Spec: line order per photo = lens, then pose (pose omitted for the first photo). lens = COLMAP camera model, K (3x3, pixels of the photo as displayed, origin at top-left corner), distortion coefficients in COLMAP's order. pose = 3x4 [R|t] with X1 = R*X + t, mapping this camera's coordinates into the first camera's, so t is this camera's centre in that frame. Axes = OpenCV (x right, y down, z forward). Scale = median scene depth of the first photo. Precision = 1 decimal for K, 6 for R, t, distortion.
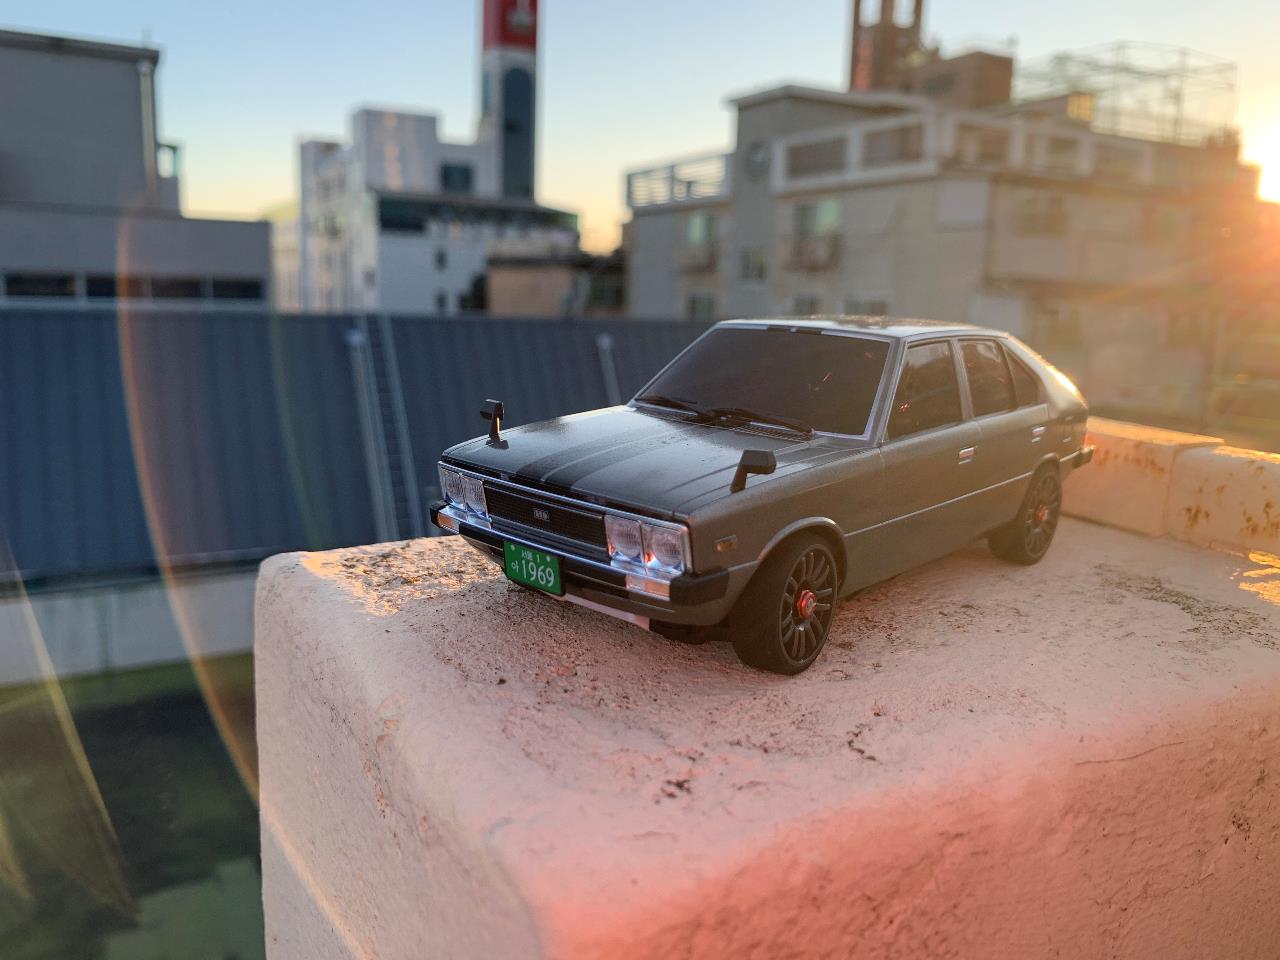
lens RADIAL K [[980.2, 0, 618.0], [0, 980.2, 485.4], [0, 0, 1]] dist [-0.013010, 0.009857]
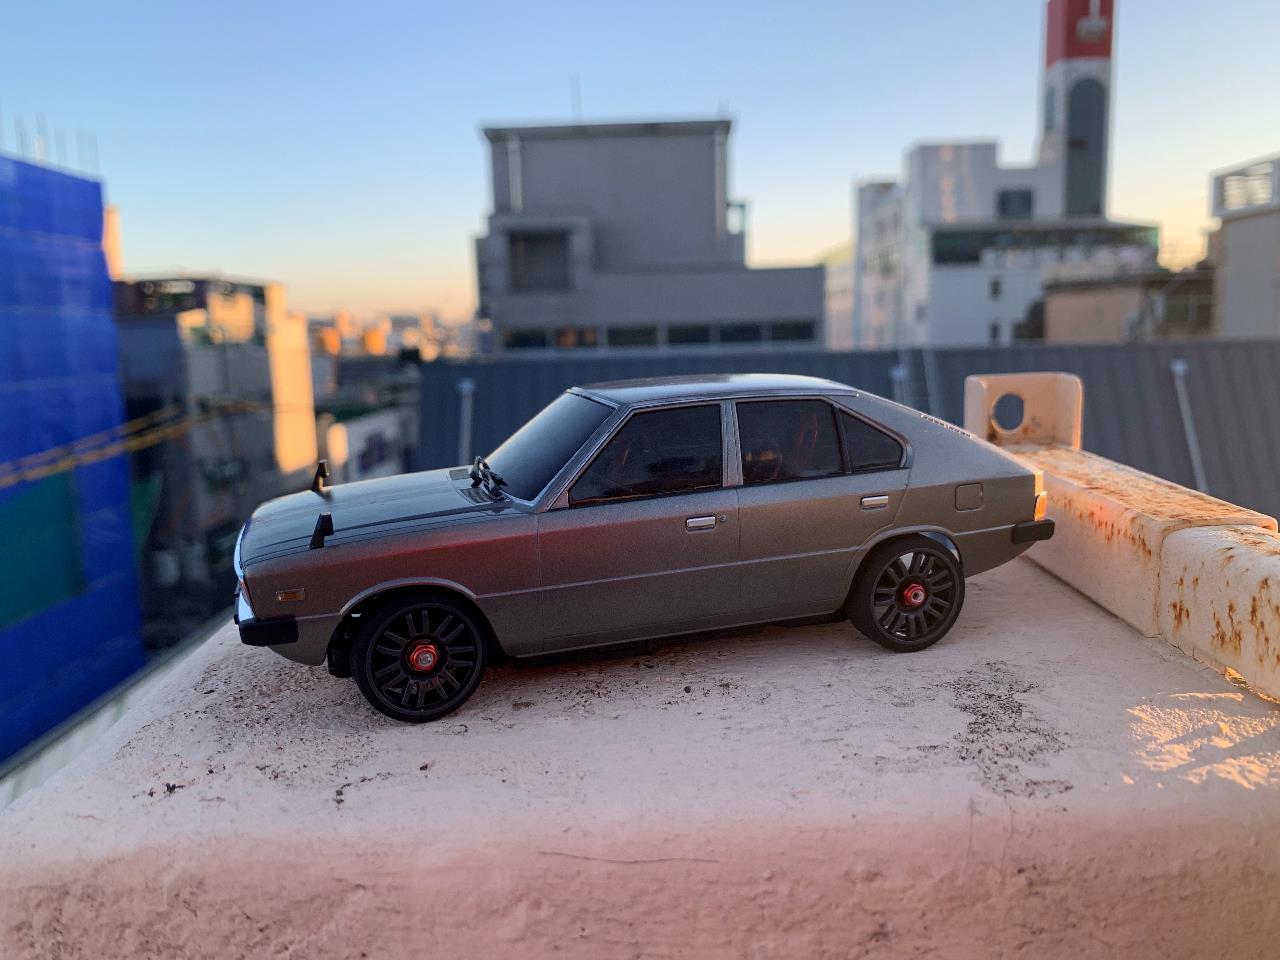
lens RADIAL K [[980.2, 0, 645.2], [0, 980.2, 483.0], [0, 0, 1]] dist [-0.013010, 0.009857]
pose [[0.867516, 0.024062, -0.496827, 0.572151], [-0.042434, 0.998768, -0.025722, -0.032754], [0.495596, 0.043397, 0.867469, 0.108564]]
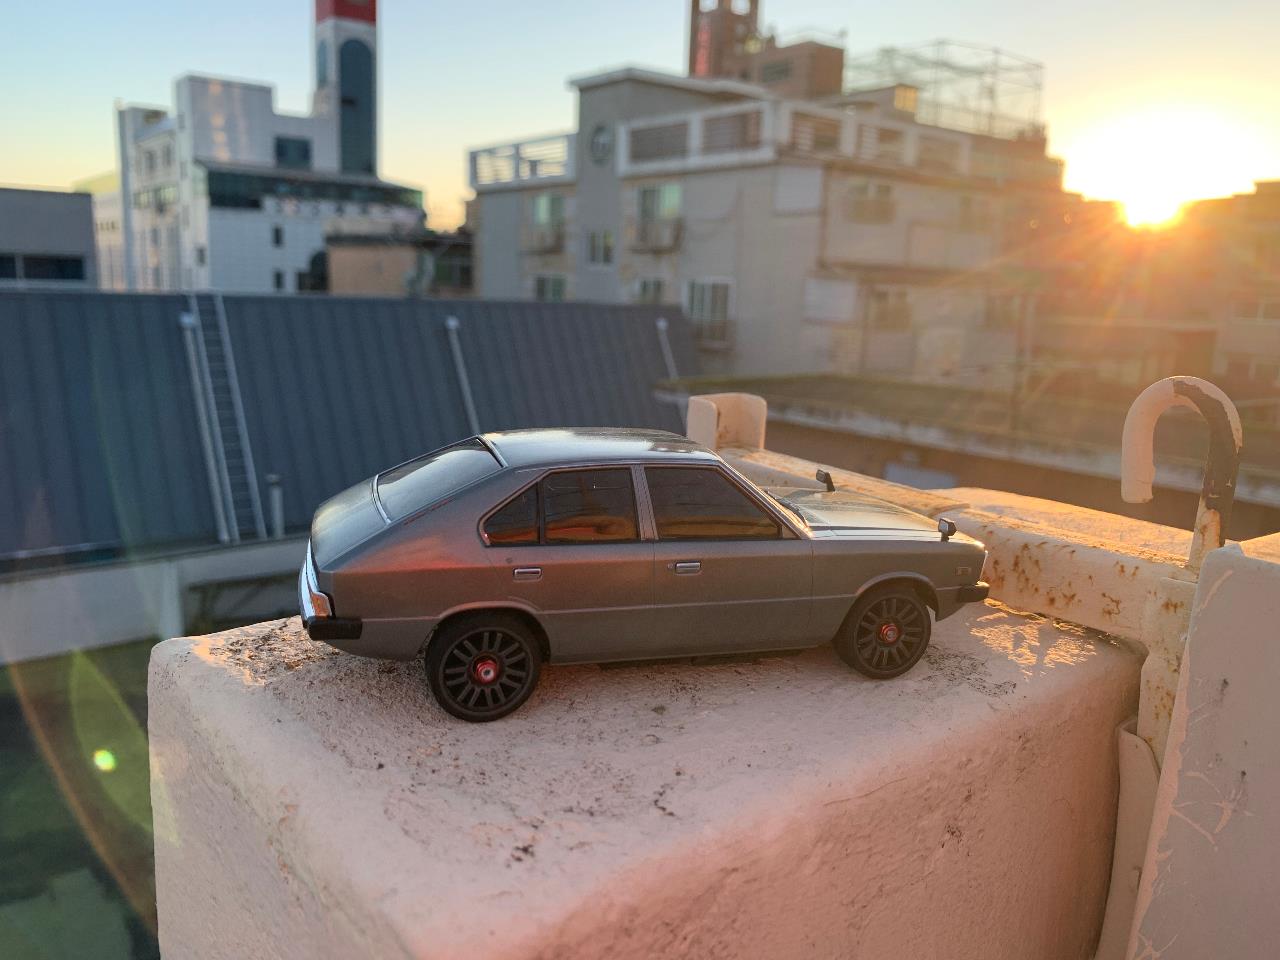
lens RADIAL K [[980.2, 0, 607.0], [0, 980.2, 484.8], [0, 0, 1]] dist [-0.013010, 0.009857]
pose [[0.989999, -0.023124, 0.139166, 0.000041], [0.020399, 0.999572, 0.020976, -0.102485], [-0.139591, -0.017927, 0.990047, -0.150762]]
